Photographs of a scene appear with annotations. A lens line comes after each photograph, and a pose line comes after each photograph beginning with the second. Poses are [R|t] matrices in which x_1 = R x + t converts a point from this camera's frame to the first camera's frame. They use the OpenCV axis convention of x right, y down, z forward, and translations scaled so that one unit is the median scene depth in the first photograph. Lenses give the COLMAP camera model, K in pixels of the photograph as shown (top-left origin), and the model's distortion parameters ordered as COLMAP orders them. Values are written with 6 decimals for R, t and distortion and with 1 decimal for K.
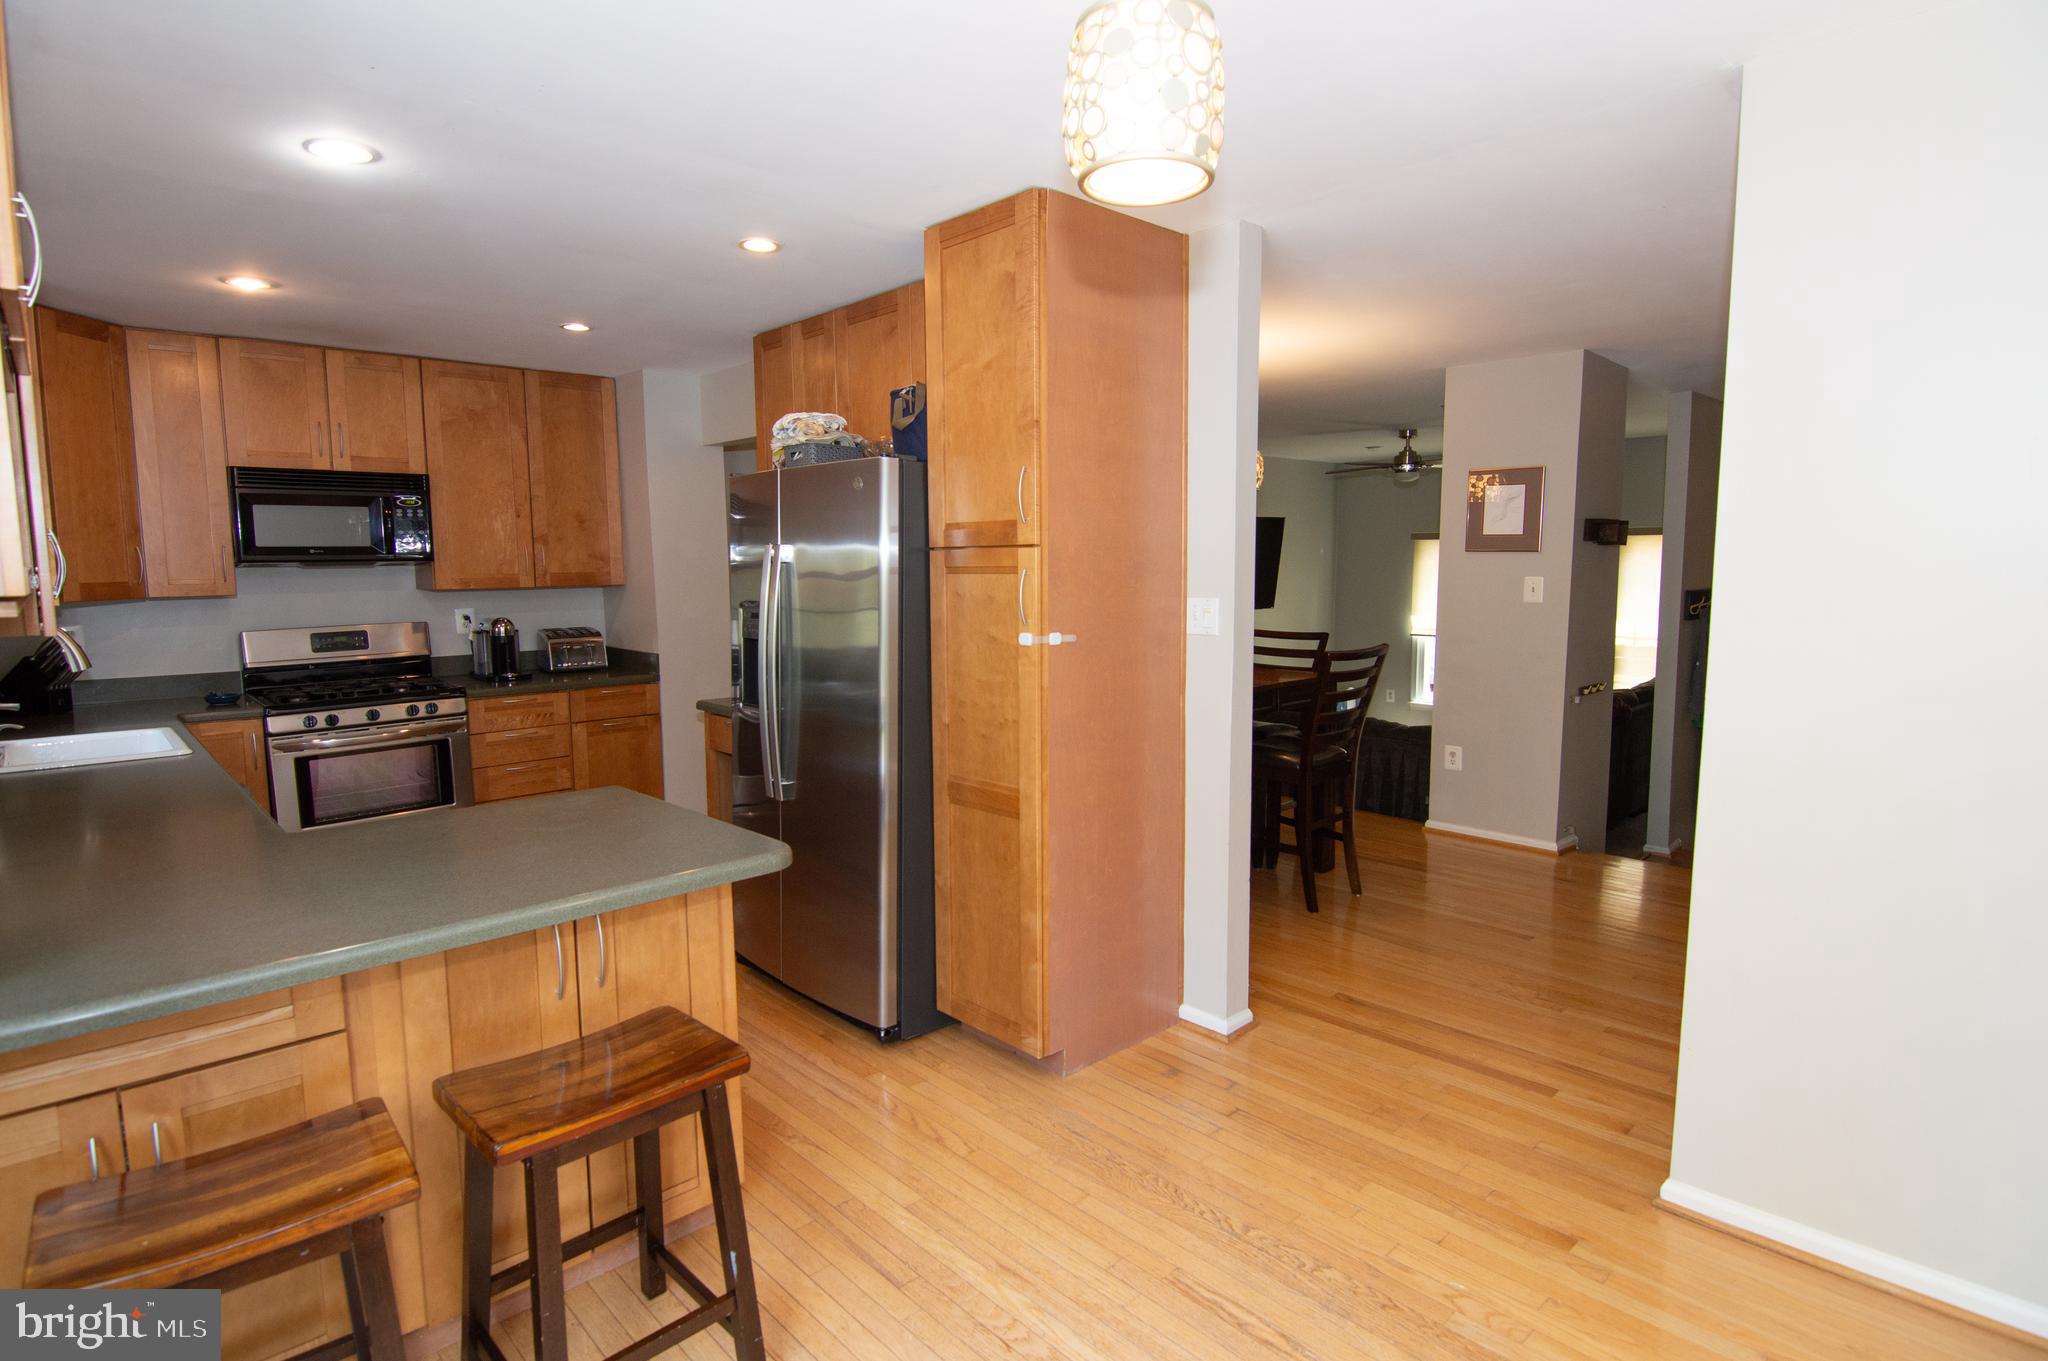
lens RADIAL K [[992.3, 0, 1015.2], [0, 992.3, 670.2], [0, 0, 1]] dist [0.001338, -0.010657]
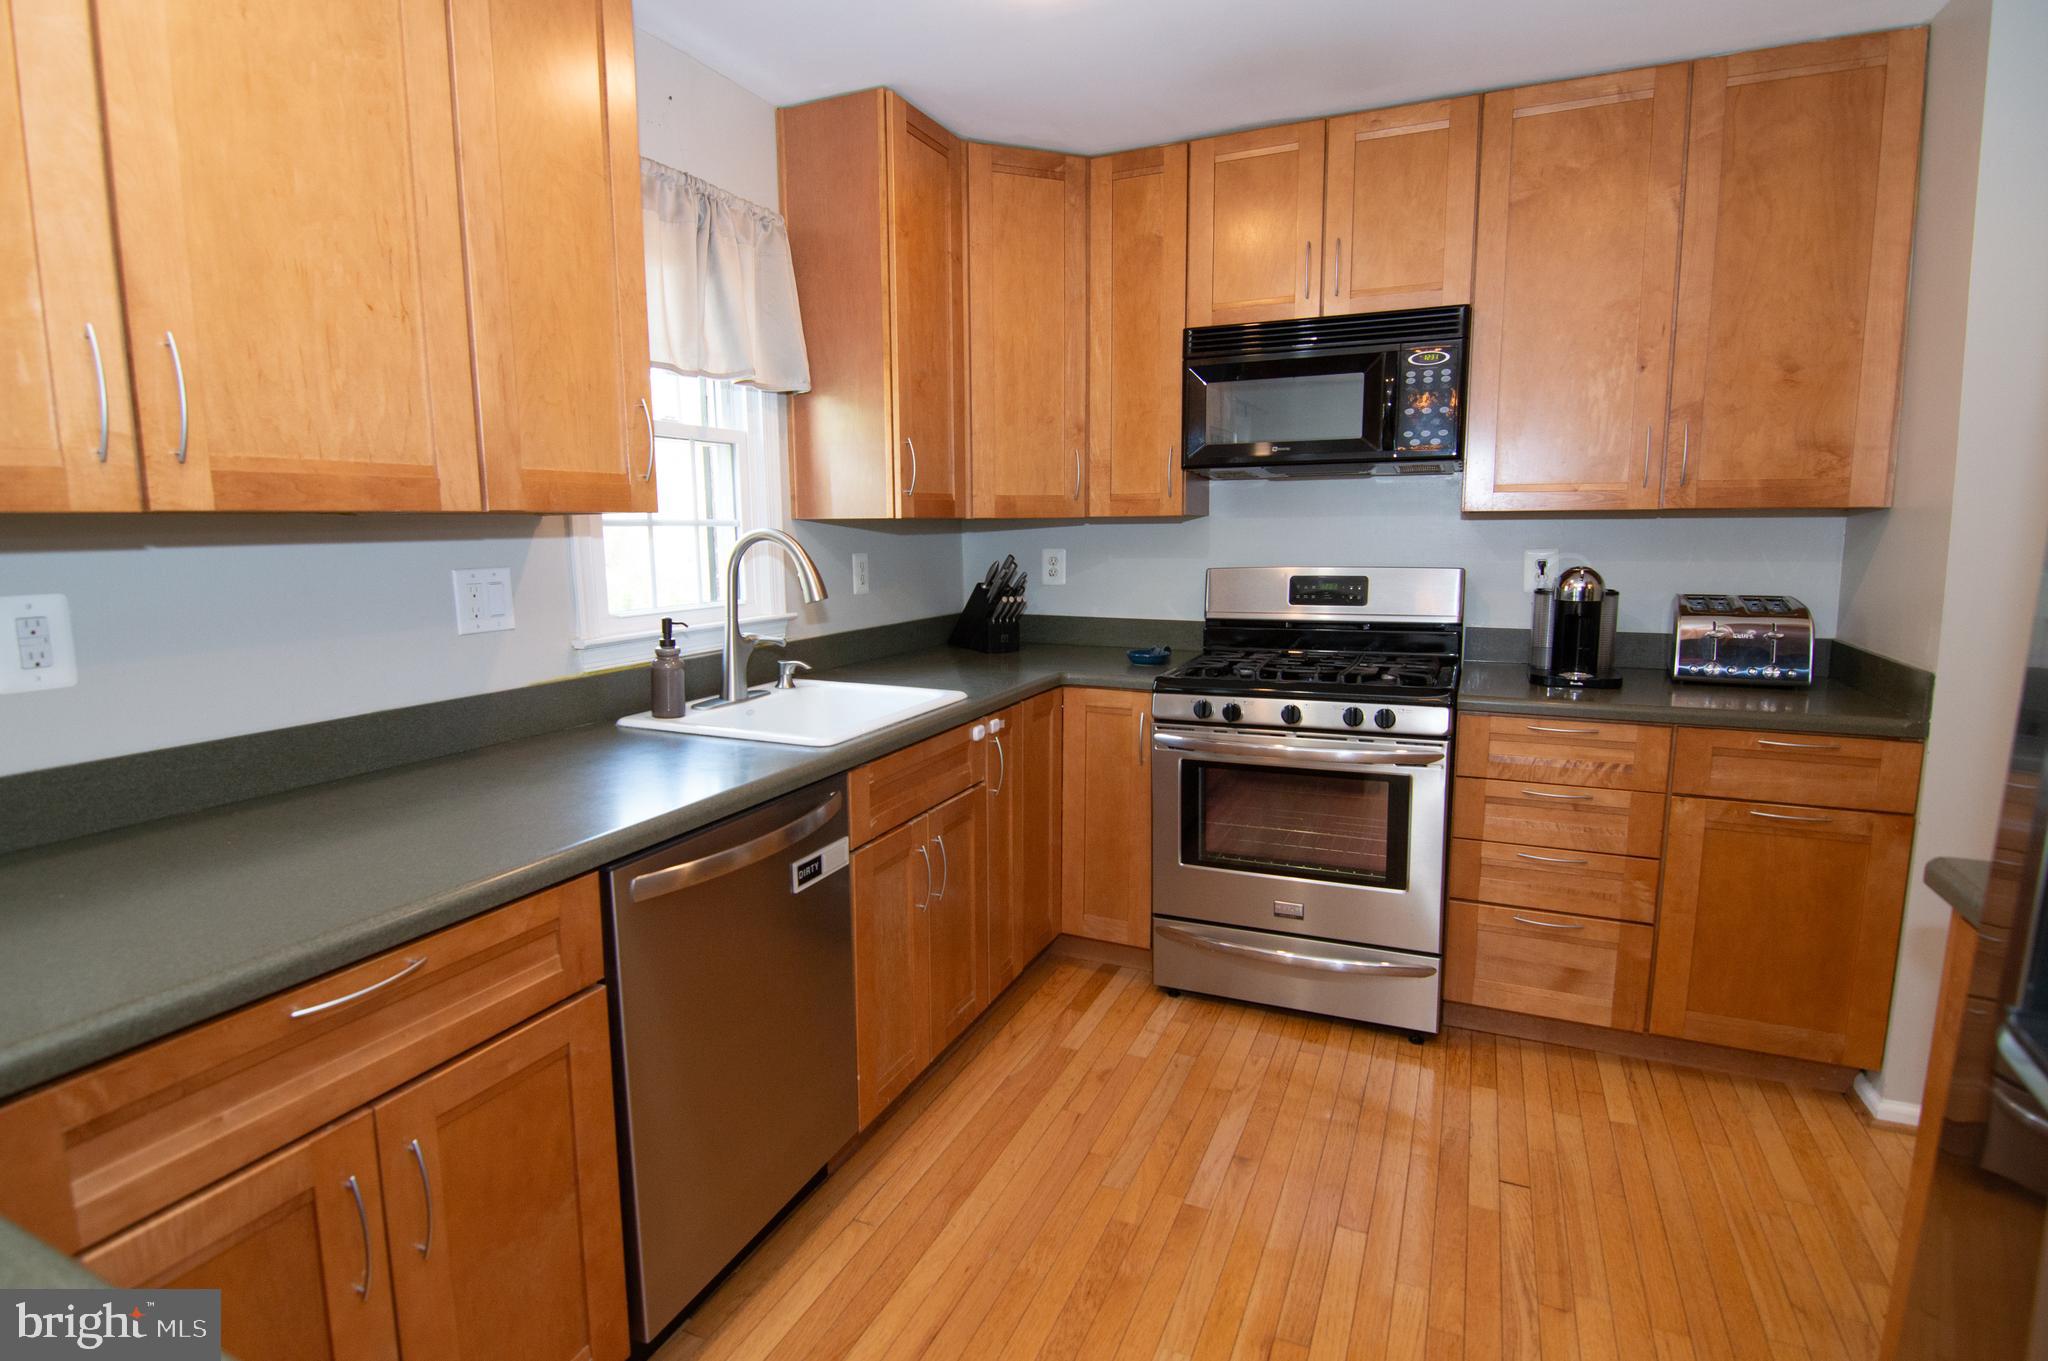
lens RADIAL K [[1018.1, 0, 982.0], [0, 1018.1, 670.8], [0, 0, 1]] dist [-0.013736, -0.013244]
pose [[0.342802, 0.134670, -0.929705, -0.126517], [-0.094748, 0.989581, 0.108408, -0.028070], [0.934617, 0.050925, 0.351990, 0.553252]]
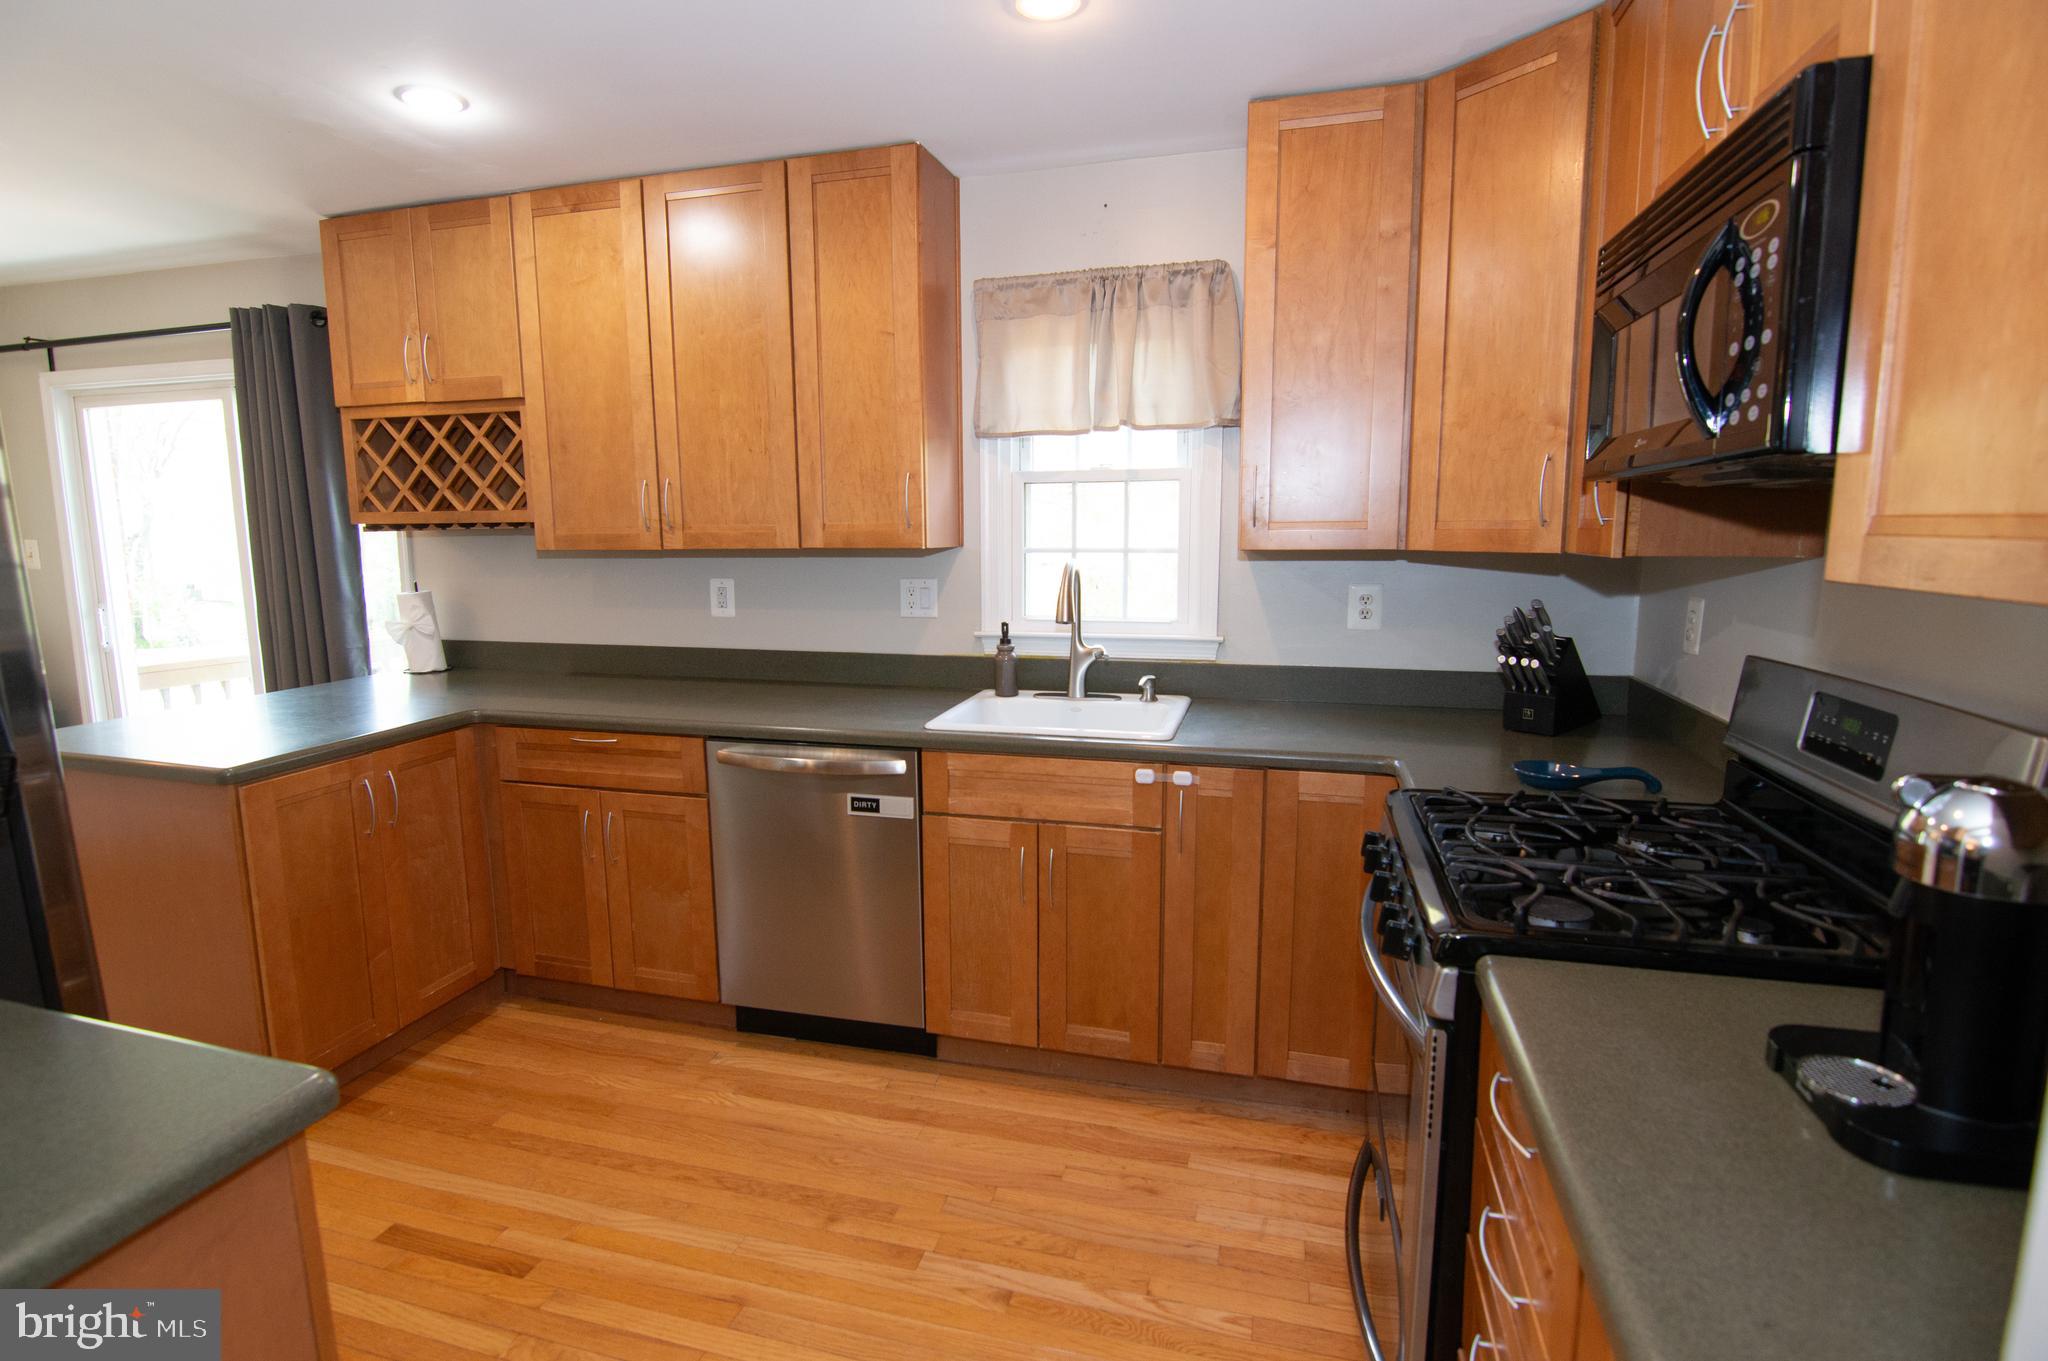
lens RADIAL K [[992.3, 0, 1015.2], [0, 992.3, 670.2], [0, 0, 1]] dist [0.001338, -0.010657]
pose [[-0.864233, 0.087596, -0.495407, -0.280208], [-0.041069, 0.969155, 0.243007, -0.096329], [0.501412, 0.230361, -0.833978, 1.016725]]
